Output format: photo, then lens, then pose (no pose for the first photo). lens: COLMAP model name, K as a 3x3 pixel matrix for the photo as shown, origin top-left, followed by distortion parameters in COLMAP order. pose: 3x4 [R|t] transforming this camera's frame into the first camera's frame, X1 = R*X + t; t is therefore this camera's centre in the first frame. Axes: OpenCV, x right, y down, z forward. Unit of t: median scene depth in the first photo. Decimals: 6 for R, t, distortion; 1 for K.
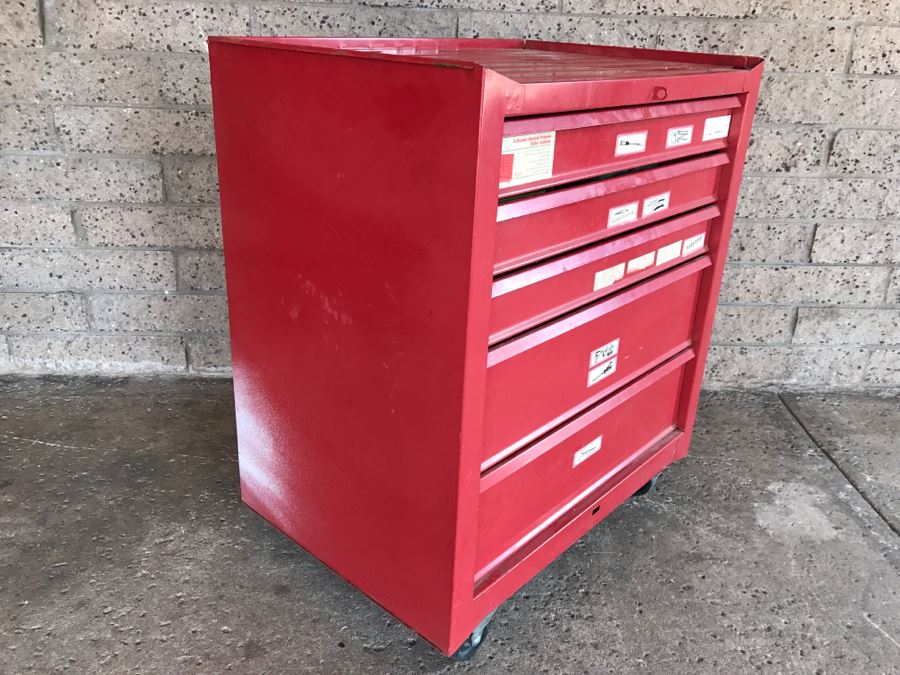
lens RADIAL K [[768.1, 0, 445.5], [0, 768.1, 333.0], [0, 0, 1]] dist [0.016036, -0.033678]
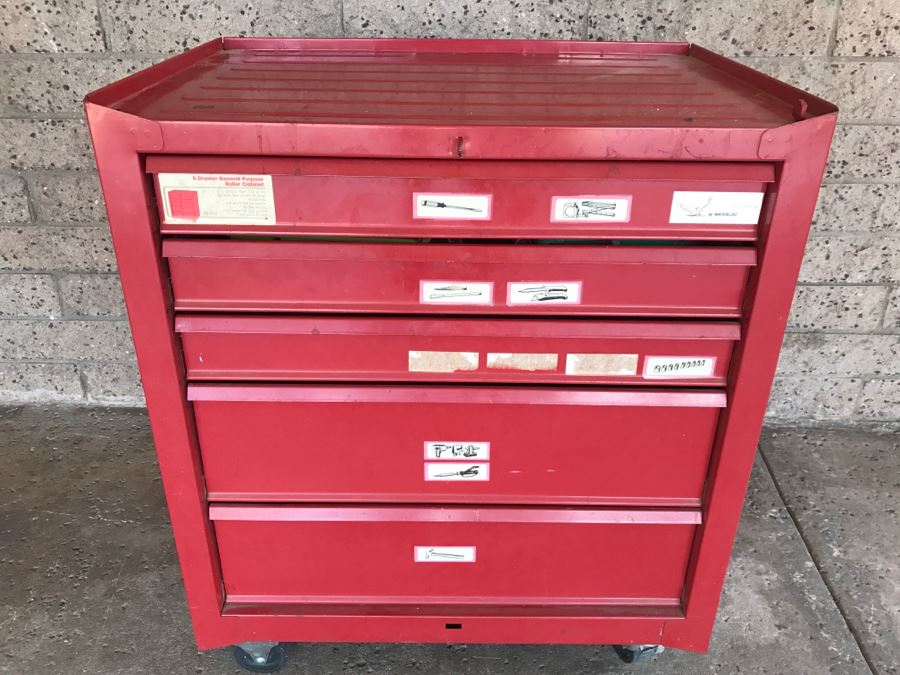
lens RADIAL K [[768.1, 0, 447.2], [0, 768.1, 336.2], [0, 0, 1]] dist [0.016036, -0.033678]
pose [[0.997340, 0.002511, -0.072846, 0.180995], [0.003307, 0.996819, 0.079632, -0.110803], [0.072814, -0.079661, 0.994159, 0.147133]]
